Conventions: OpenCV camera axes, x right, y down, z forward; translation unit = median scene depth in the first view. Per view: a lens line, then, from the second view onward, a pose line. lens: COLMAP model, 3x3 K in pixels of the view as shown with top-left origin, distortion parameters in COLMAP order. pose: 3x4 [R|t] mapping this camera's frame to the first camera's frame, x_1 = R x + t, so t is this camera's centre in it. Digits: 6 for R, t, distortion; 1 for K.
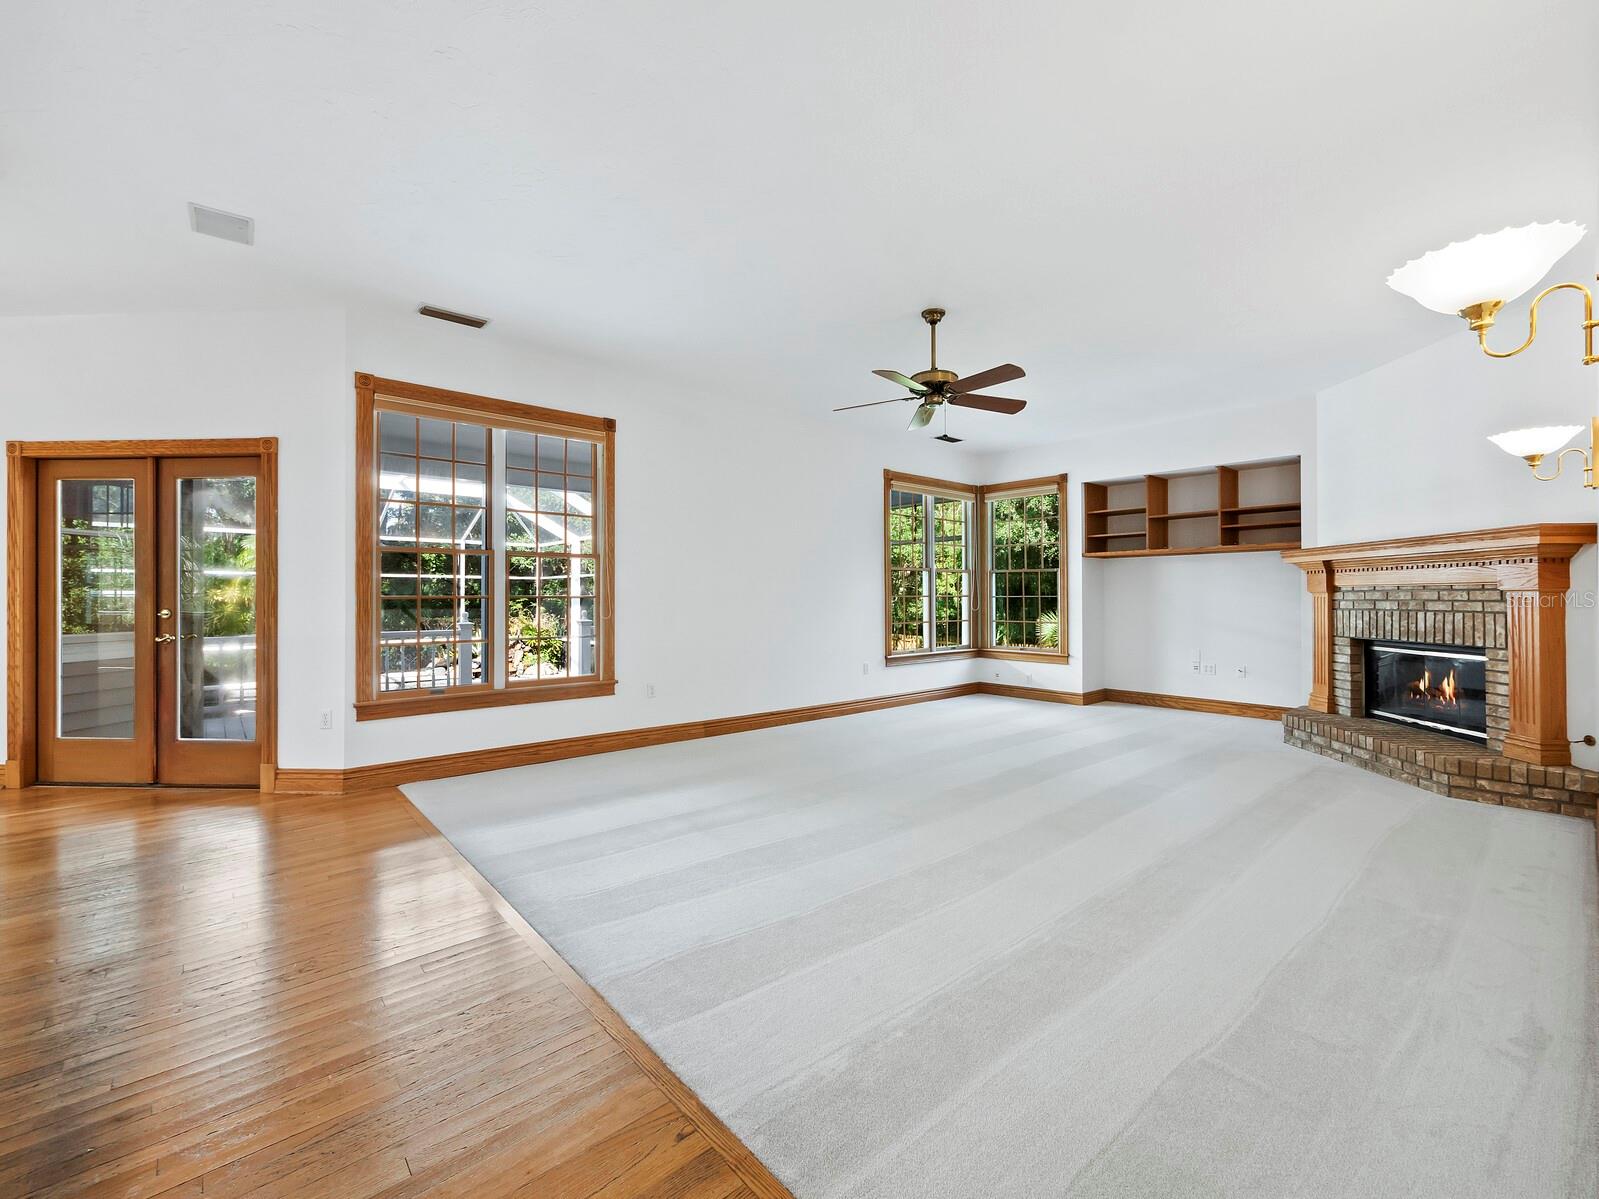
lens RADIAL K [[682.1, 0, 807.3], [0, 682.1, 597.6], [0, 0, 1]] dist [-0.000492, 0.001381]
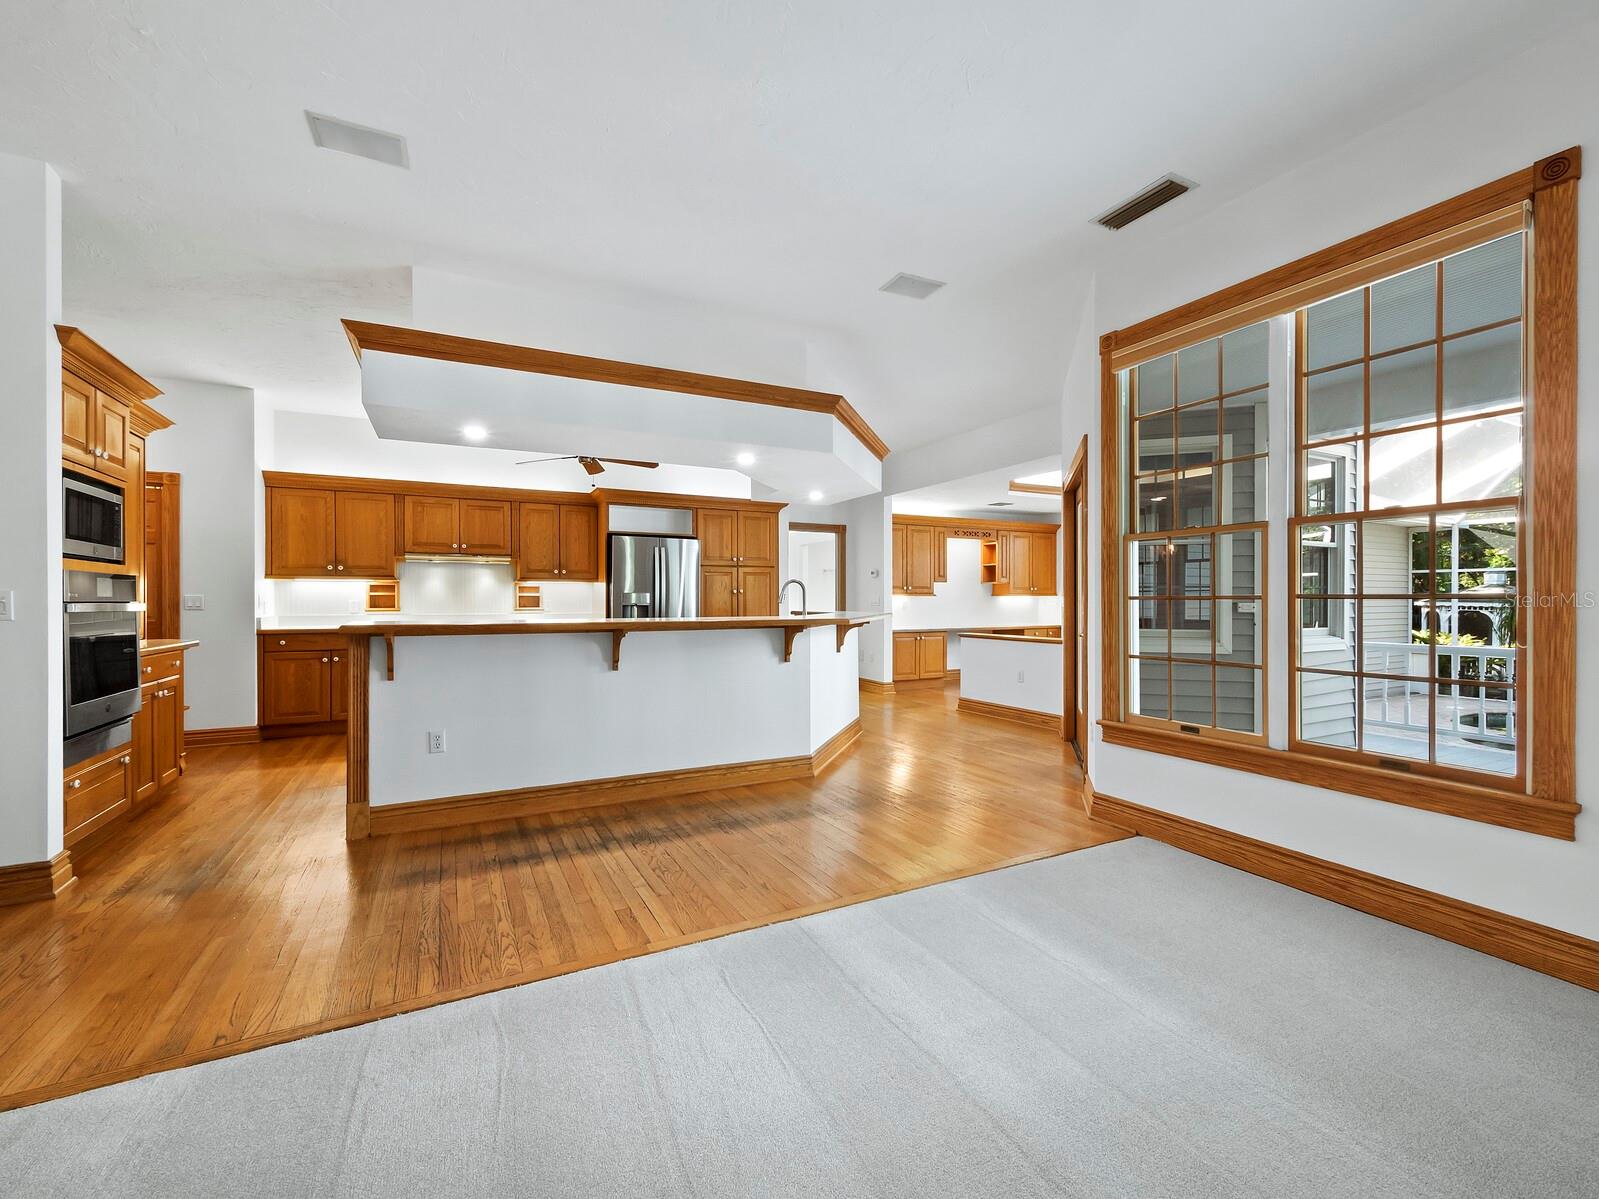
lens RADIAL K [[682.1, 0, 798.4], [0, 682.1, 606.0], [0, 0, 1]] dist [-0.000492, 0.001381]
pose [[-0.245786, 0.009838, -0.969274, 0.251624], [0.000845, 0.999950, 0.009935, 0.001133], [0.969324, 0.001623, -0.245782, 0.783369]]
